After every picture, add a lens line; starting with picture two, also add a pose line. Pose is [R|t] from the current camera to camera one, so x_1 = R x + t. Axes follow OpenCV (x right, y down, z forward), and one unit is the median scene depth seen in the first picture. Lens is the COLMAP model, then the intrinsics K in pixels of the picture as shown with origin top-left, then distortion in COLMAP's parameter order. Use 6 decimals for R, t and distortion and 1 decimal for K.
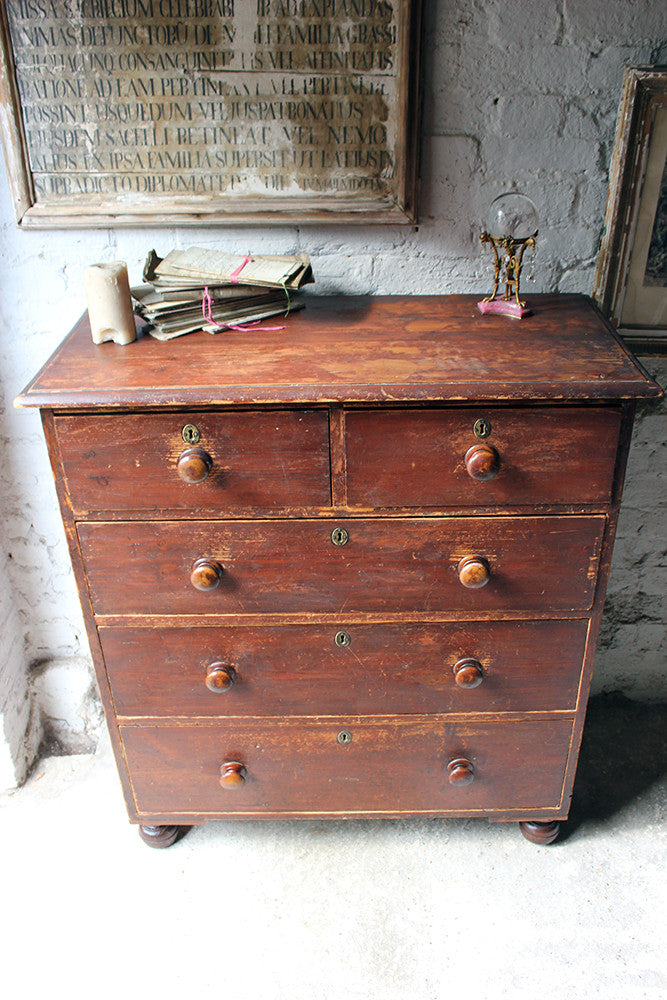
lens RADIAL K [[900.9, 0, 337.6], [0, 900.9, 505.2], [0, 0, 1]] dist [-0.144398, 0.144341]
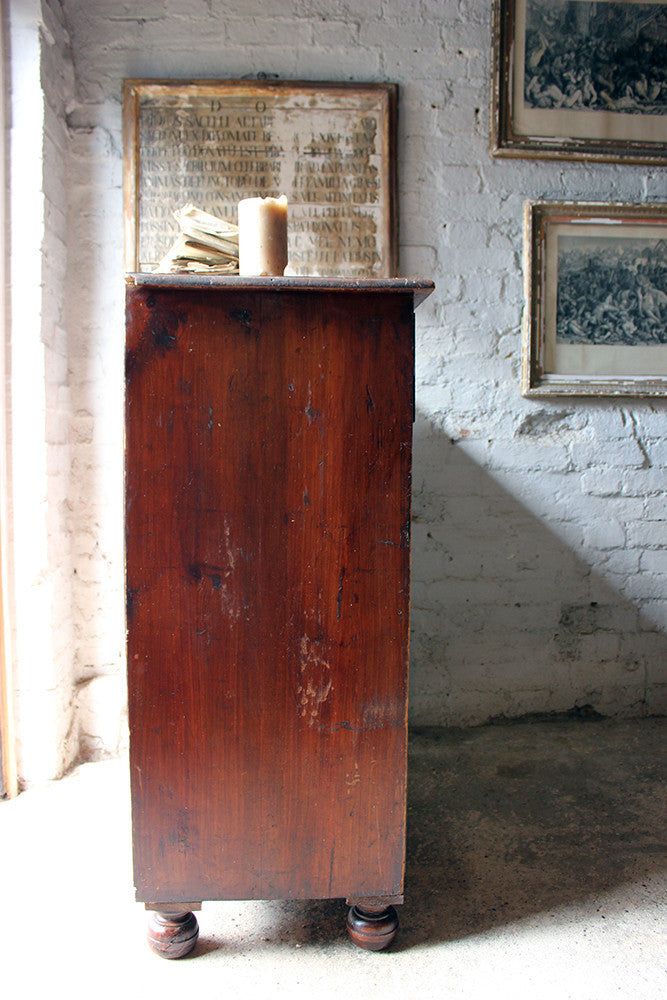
lens RADIAL K [[832.8, 0, 332.1], [0, 832.8, 510.2], [0, 0, 1]] dist [-0.160560, 0.144100]
pose [[0.999147, -0.005562, 0.040931, -0.082093], [0.023186, 0.895584, -0.444288, 0.631050], [-0.034186, 0.444858, 0.894948, -0.070073]]
